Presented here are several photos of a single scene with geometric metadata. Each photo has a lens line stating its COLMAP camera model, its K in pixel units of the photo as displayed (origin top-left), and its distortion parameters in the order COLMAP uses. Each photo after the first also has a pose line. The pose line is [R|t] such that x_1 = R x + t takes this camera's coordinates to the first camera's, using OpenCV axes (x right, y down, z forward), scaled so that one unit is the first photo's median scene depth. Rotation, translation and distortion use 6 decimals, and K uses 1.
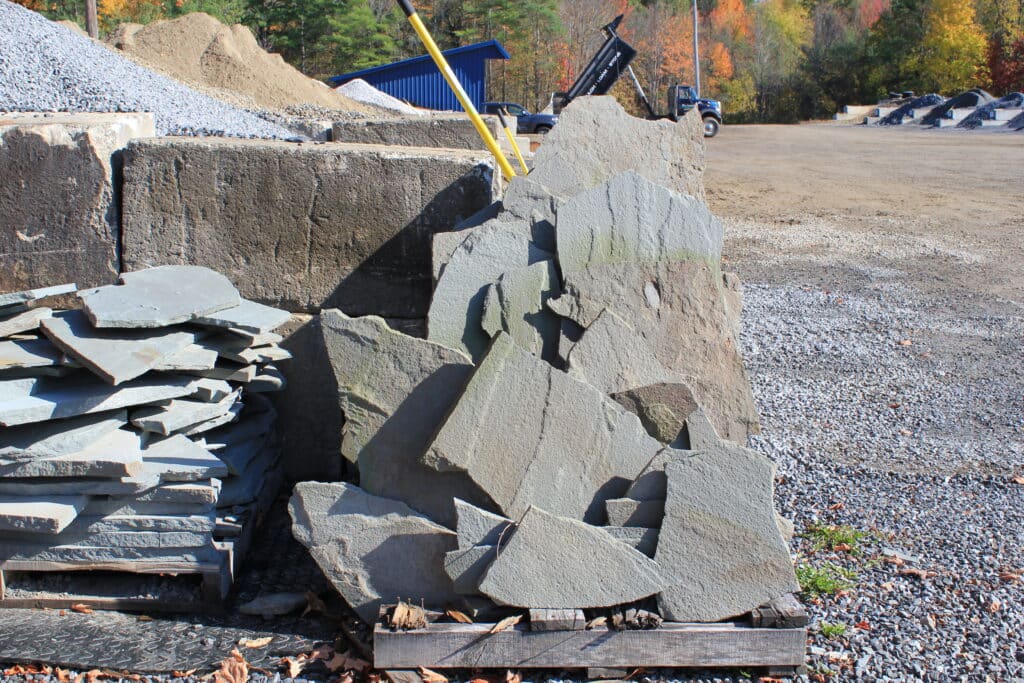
lens RADIAL K [[1107.2, 0, 512.0], [0, 1107.2, 341.5], [0, 0, 1]] dist [-0.120879, 0.143672]
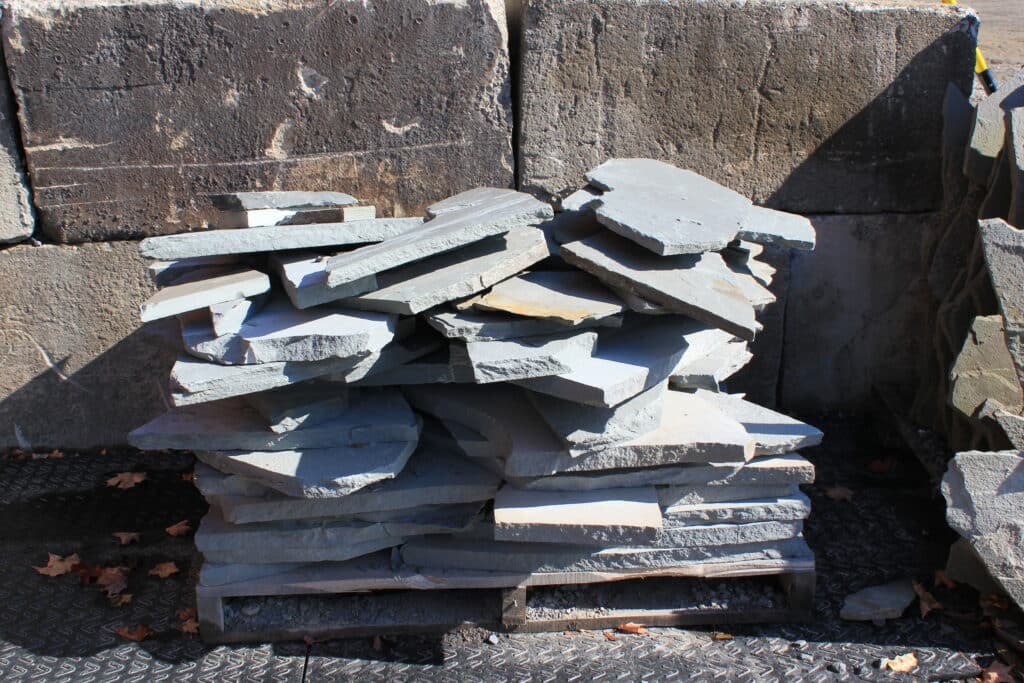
lens RADIAL K [[1107.2, 0, 512.0], [0, 1107.2, 341.5], [0, 0, 1]] dist [-0.120879, 0.143672]
pose [[0.998893, -0.044383, 0.015573, -0.386647], [0.042127, 0.991449, 0.123511, -0.039841], [-0.020922, -0.122718, 0.992221, 0.214668]]
